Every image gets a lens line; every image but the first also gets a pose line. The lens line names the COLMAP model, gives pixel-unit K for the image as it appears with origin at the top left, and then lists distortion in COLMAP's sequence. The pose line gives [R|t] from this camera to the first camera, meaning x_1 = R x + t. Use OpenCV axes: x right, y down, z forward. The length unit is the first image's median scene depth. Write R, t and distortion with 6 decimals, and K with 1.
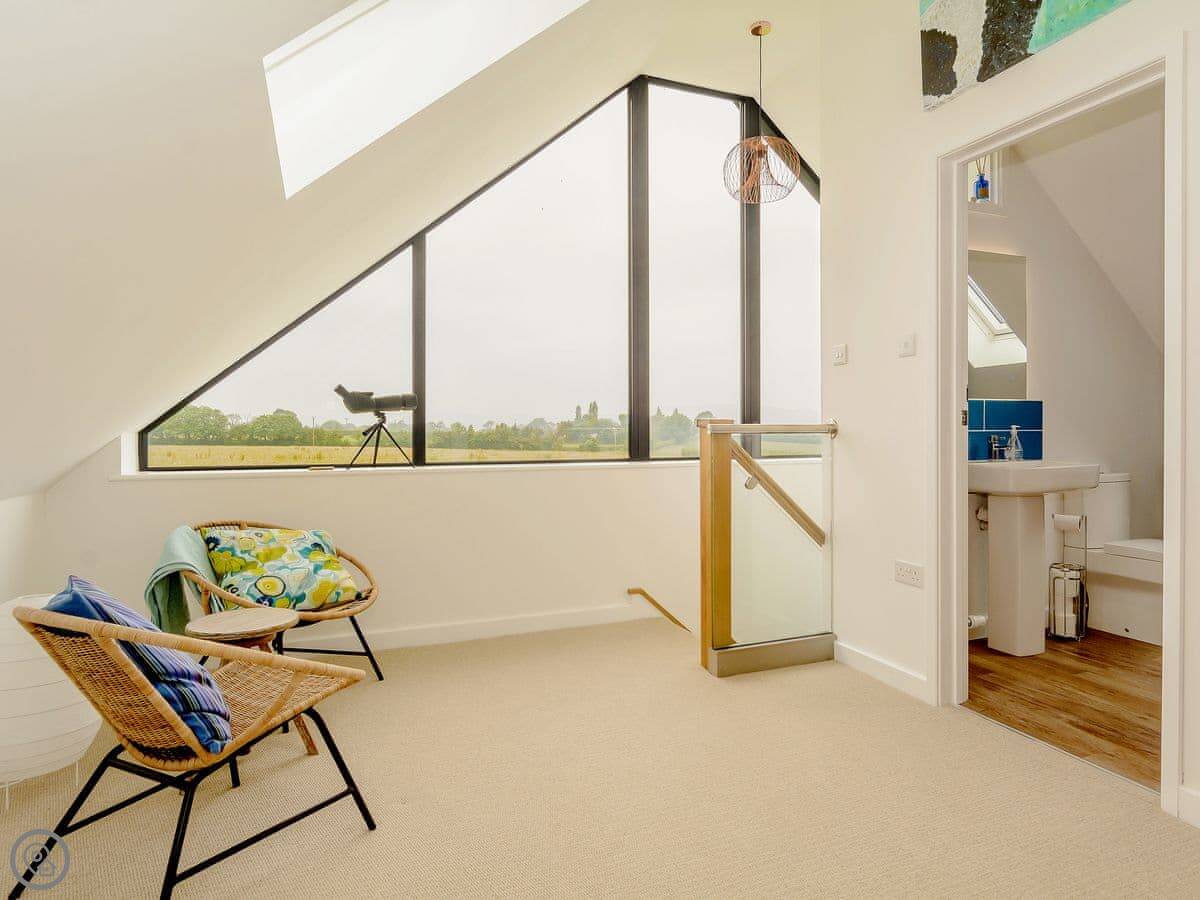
lens RADIAL K [[729.5, 0, 616.1], [0, 729.5, 442.8], [0, 0, 1]] dist [-0.019205, -0.002218]
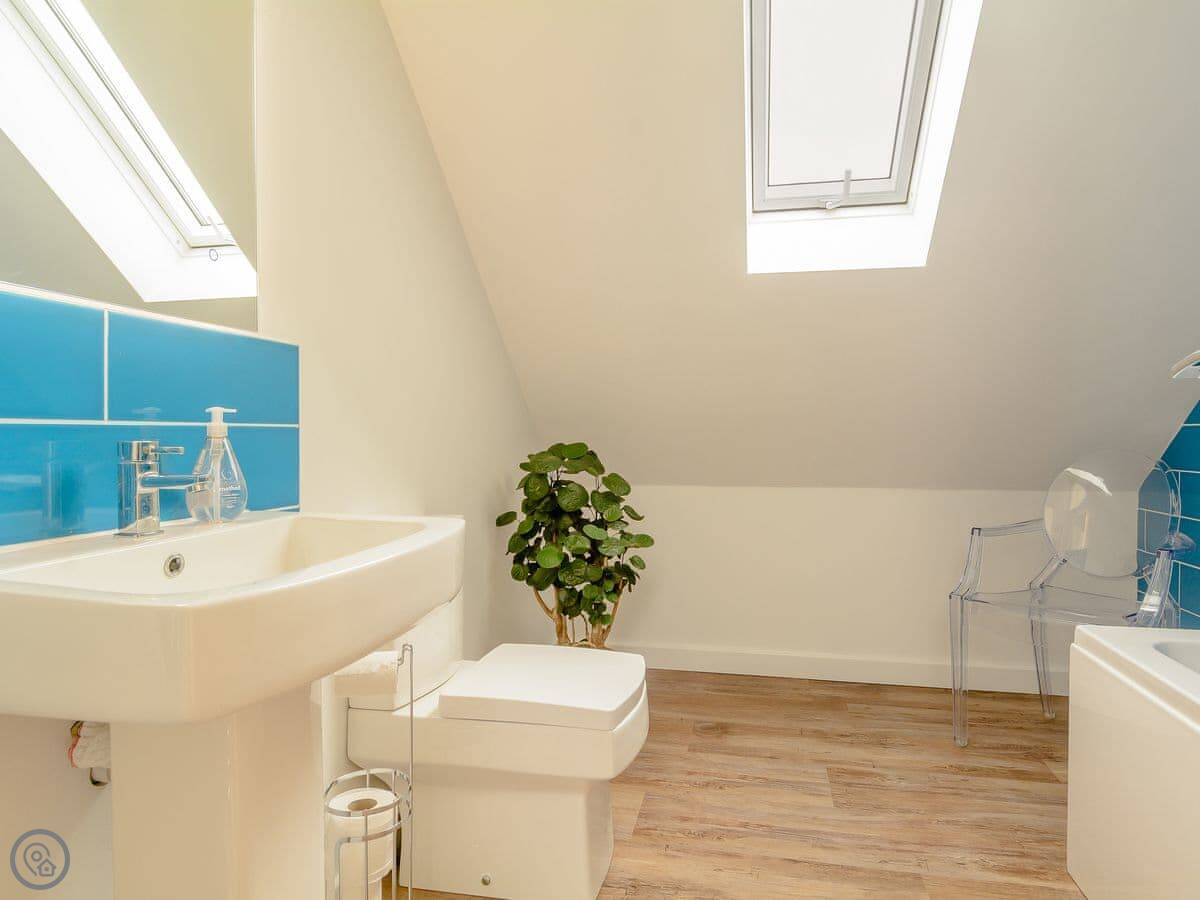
lens RADIAL K [[729.5, 0, 616.1], [0, 729.5, 442.8], [0, 0, 1]] dist [-0.019205, -0.002218]
pose [[0.561285, -0.005610, 0.827603, 0.385107], [-0.000297, 0.999976, 0.006980, -0.011111], [-0.827622, -0.004163, 0.561270, 0.680202]]
